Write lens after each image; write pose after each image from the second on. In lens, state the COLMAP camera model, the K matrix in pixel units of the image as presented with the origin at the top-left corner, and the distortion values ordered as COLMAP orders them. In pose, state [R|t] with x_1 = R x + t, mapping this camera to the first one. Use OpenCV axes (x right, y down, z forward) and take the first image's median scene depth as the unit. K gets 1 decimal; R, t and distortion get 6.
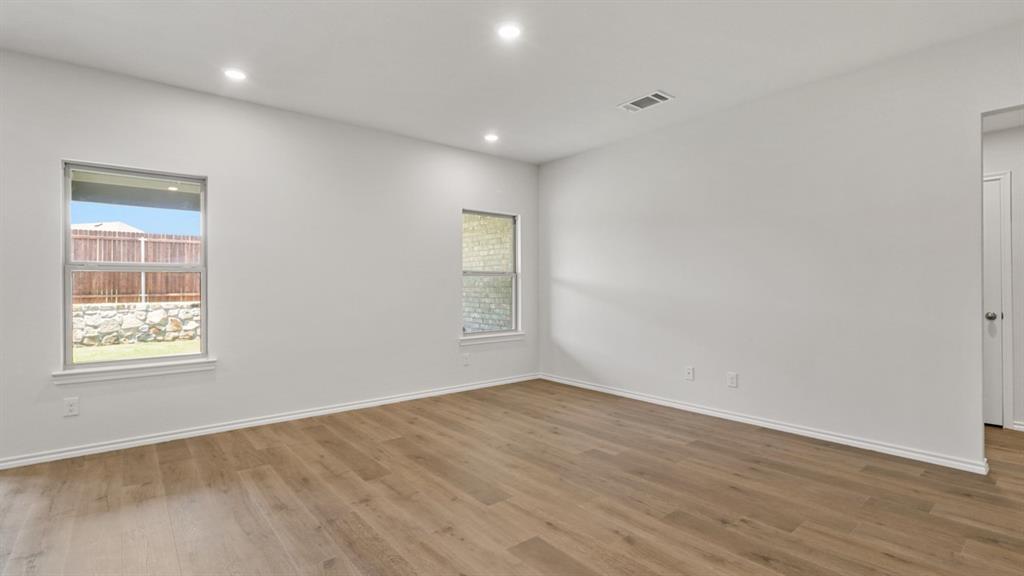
lens RADIAL K [[472.9, 0, 504.4], [0, 472.9, 287.6], [0, 0, 1]] dist [0.002742, -0.002233]
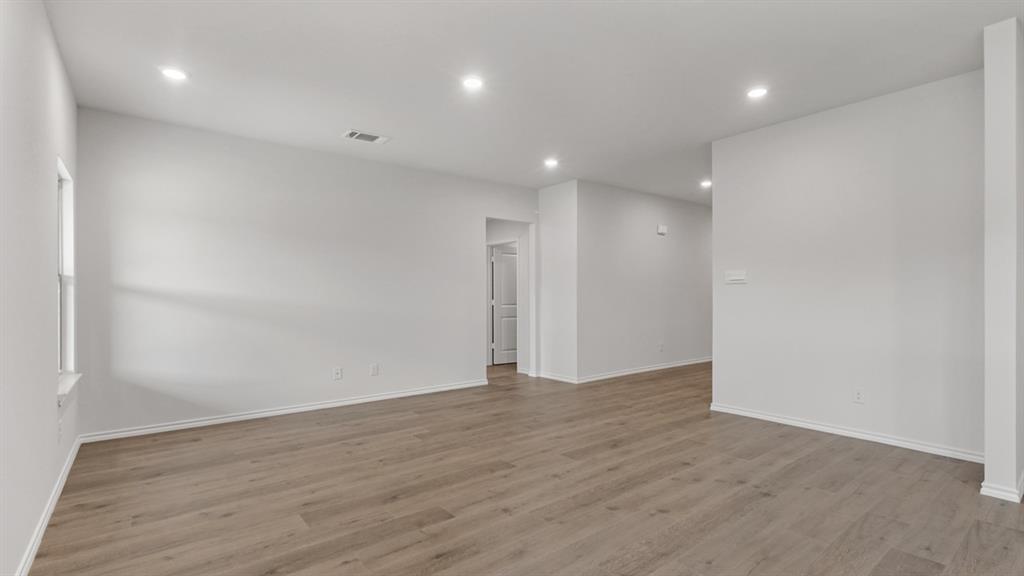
lens RADIAL K [[472.9, 0, 511.2], [0, 472.9, 296.7], [0, 0, 1]] dist [0.002742, -0.002233]
pose [[0.006882, 0.005282, 0.999962, -1.104726], [0.005535, 0.999971, -0.005320, 0.004720], [-0.999961, 0.005571, 0.006852, 0.836807]]
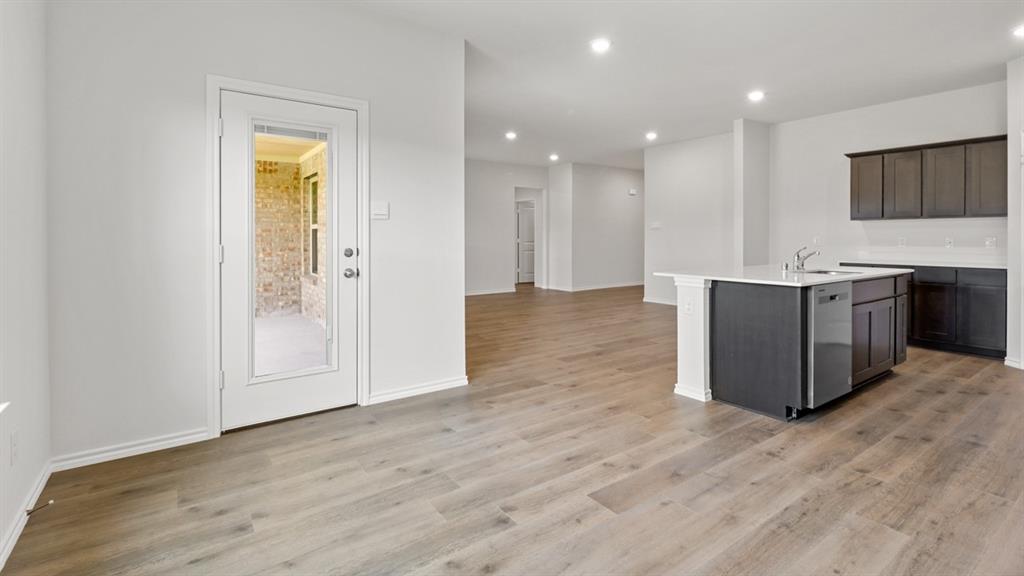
lens RADIAL K [[472.9, 0, 512.4], [0, 472.9, 239.6], [0, 0, 1]] dist [0.002742, -0.002233]
pose [[0.054606, 0.002000, 0.998506, -2.322868], [0.003010, 0.999993, -0.002168, 0.019860], [-0.998503, 0.003124, 0.054600, 0.795417]]
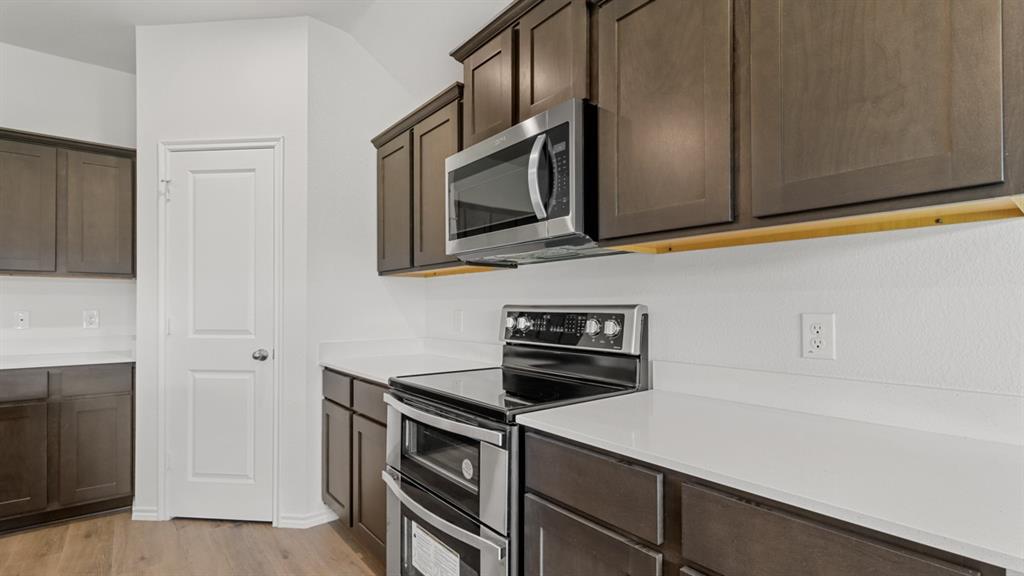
lens RADIAL K [[472.9, 0, 507.0], [0, 472.9, 302.2], [0, 0, 1]] dist [0.002742, -0.002233]
pose [[-0.999955, 0.008949, 0.003136, -1.530711], [0.008926, 0.999935, -0.007035, 0.011744], [-0.003199, -0.007007, -0.999970, 0.275202]]
